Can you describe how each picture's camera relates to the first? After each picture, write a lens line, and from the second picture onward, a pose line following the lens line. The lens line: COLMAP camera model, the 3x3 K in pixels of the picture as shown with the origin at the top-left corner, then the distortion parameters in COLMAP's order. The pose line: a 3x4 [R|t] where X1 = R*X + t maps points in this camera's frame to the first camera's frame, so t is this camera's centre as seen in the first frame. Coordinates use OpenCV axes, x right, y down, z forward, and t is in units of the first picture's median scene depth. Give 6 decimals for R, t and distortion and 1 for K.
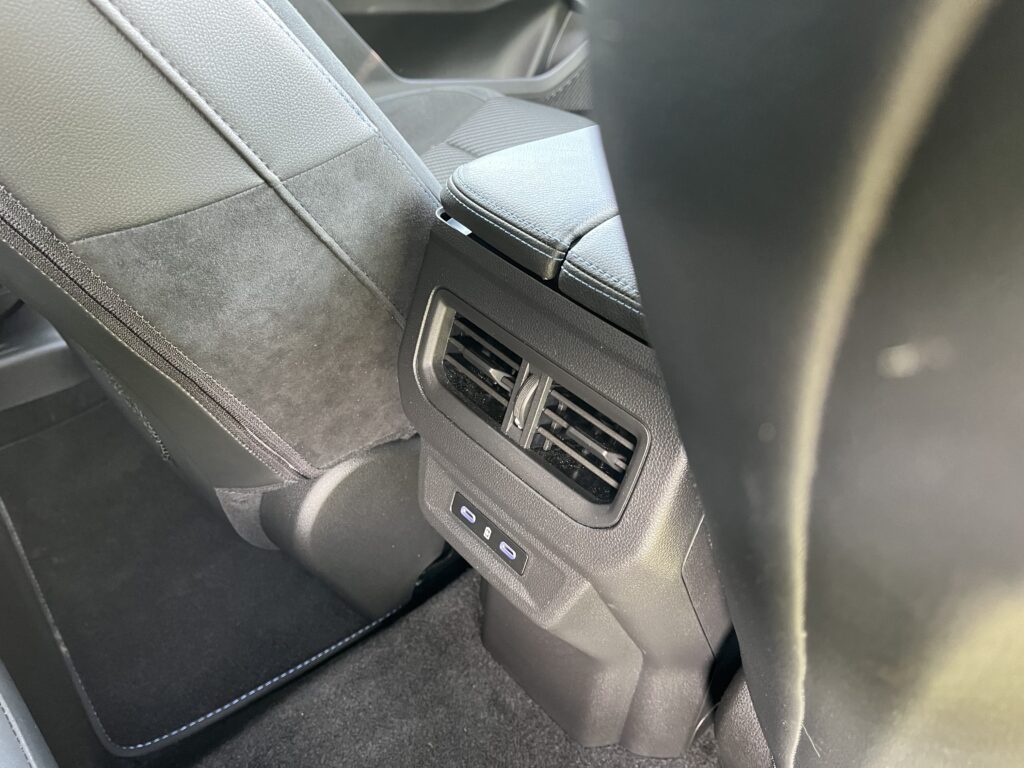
lens RADIAL K [[781.9, 0, 515.0], [0, 781.9, 387.5], [0, 0, 1]] dist [0.078956, -0.121972]
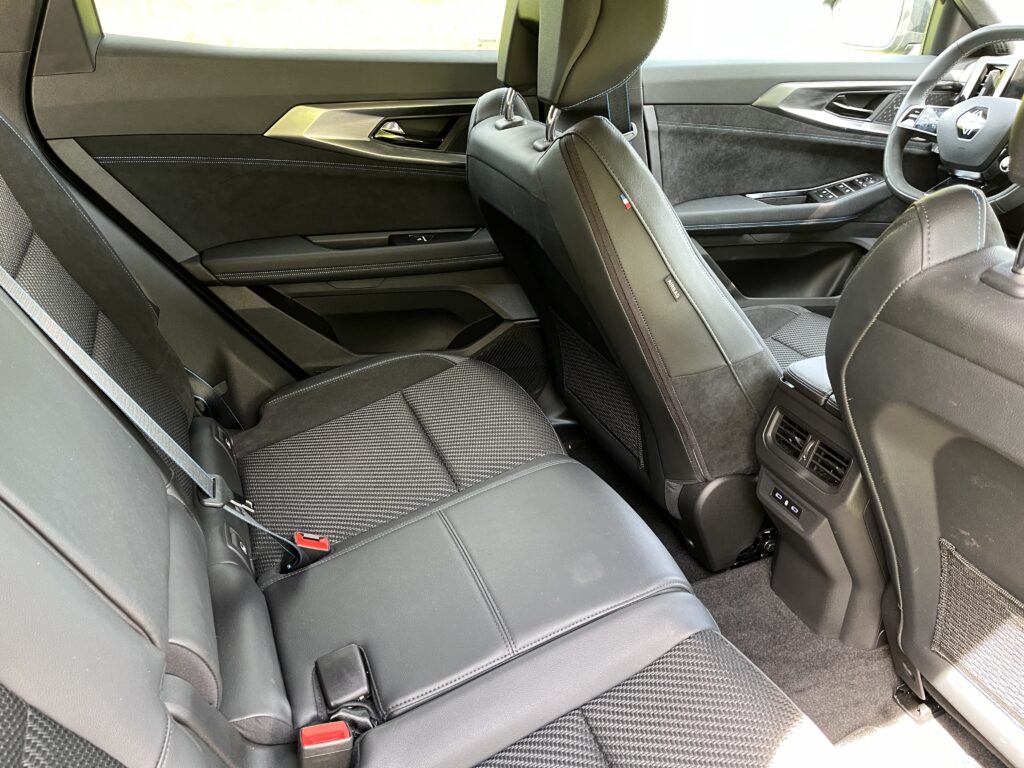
lens RADIAL K [[781.9, 0, 515.0], [0, 781.9, 387.5], [0, 0, 1]] dist [0.078956, -0.121972]
pose [[0.934061, 0.104758, -0.341404, -0.024543], [-0.168785, 0.971992, -0.163535, 0.407259], [0.314710, 0.210375, 0.925581, -1.808678]]
